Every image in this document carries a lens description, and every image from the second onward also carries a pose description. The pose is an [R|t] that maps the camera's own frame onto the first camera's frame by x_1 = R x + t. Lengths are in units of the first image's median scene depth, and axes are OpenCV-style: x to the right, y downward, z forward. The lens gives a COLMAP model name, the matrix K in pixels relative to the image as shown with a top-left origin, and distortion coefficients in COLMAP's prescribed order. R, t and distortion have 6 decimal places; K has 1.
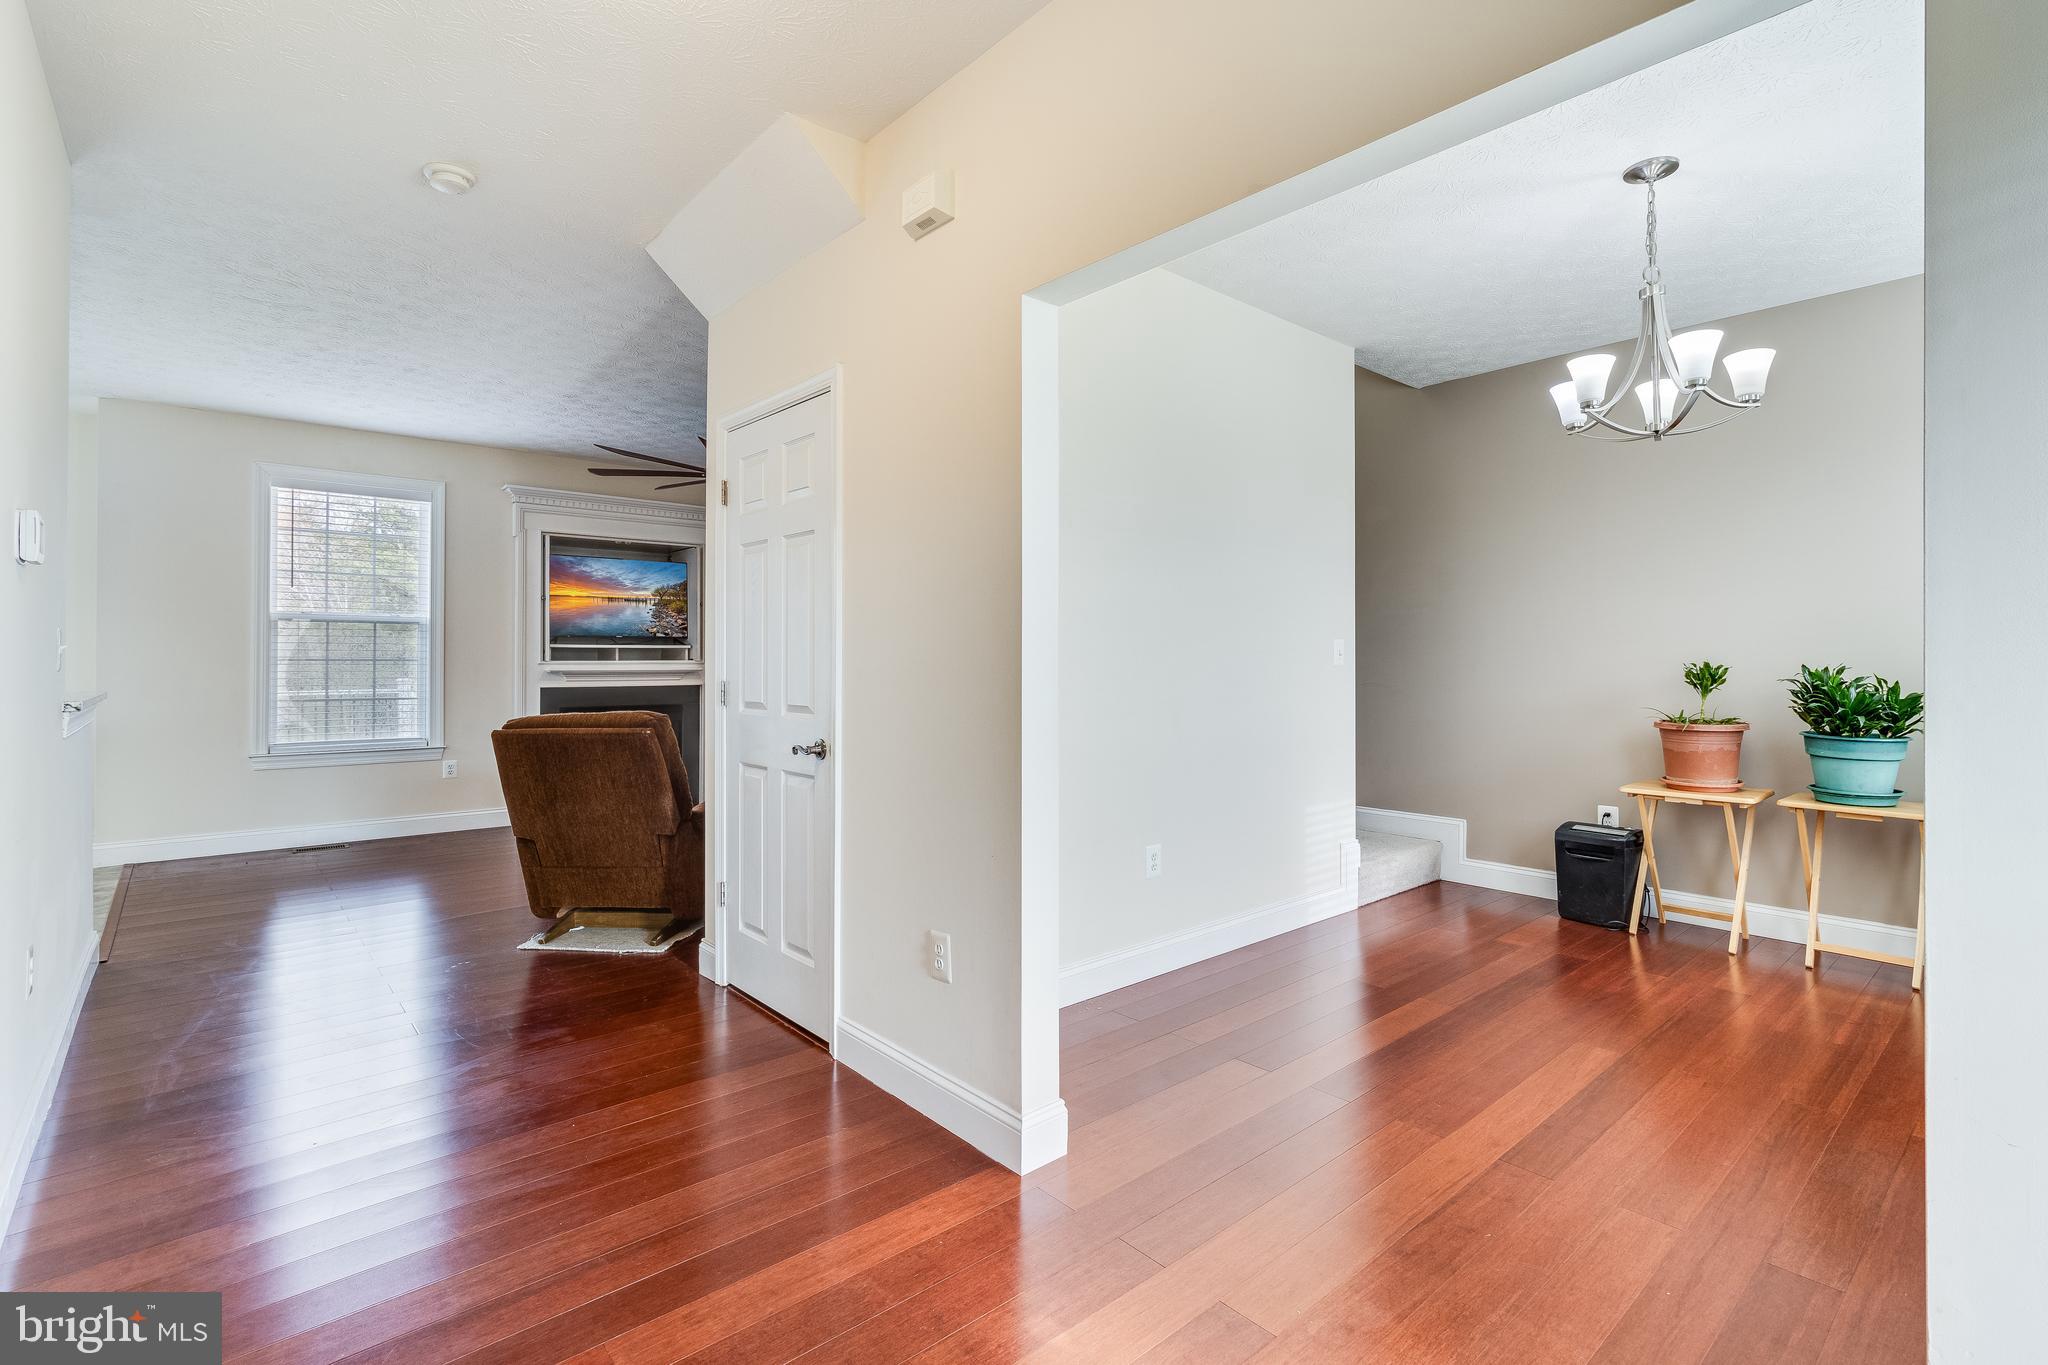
lens RADIAL K [[946.2, 0, 1045.8], [0, 946.2, 651.3], [0, 0, 1]] dist [-0.004818, 0.003162]
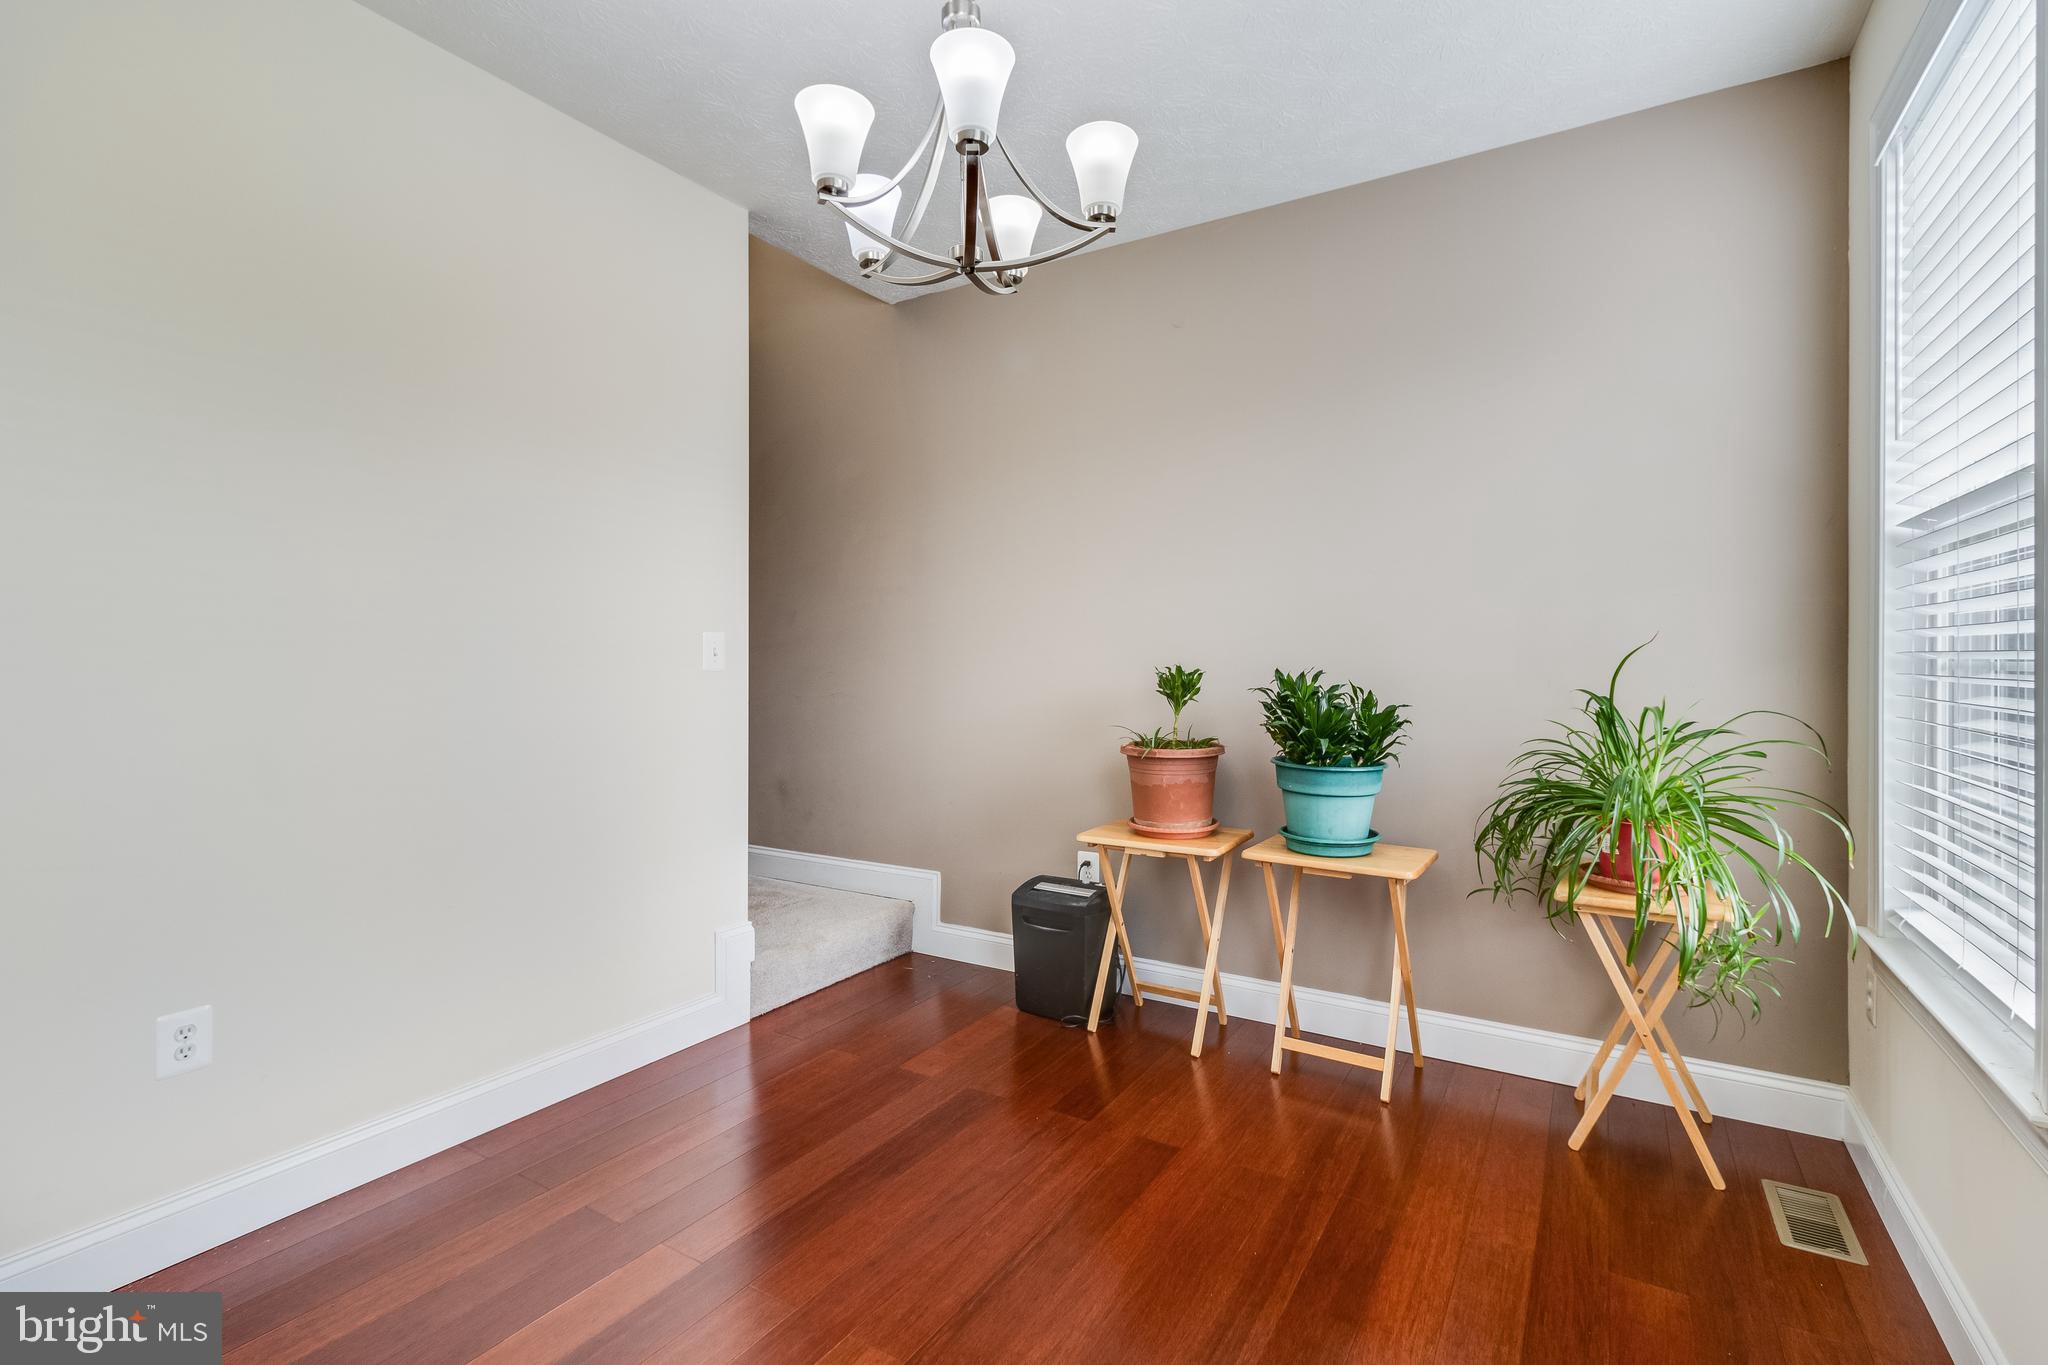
lens RADIAL K [[946.2, 0, 1039.8], [0, 946.2, 672.1], [0, 0, 1]] dist [-0.004818, 0.003162]
pose [[0.954590, -0.004058, 0.297896, 0.373893], [-0.001354, 0.999838, 0.017957, 0.003557], [-0.297921, -0.017545, 0.954429, 0.317215]]
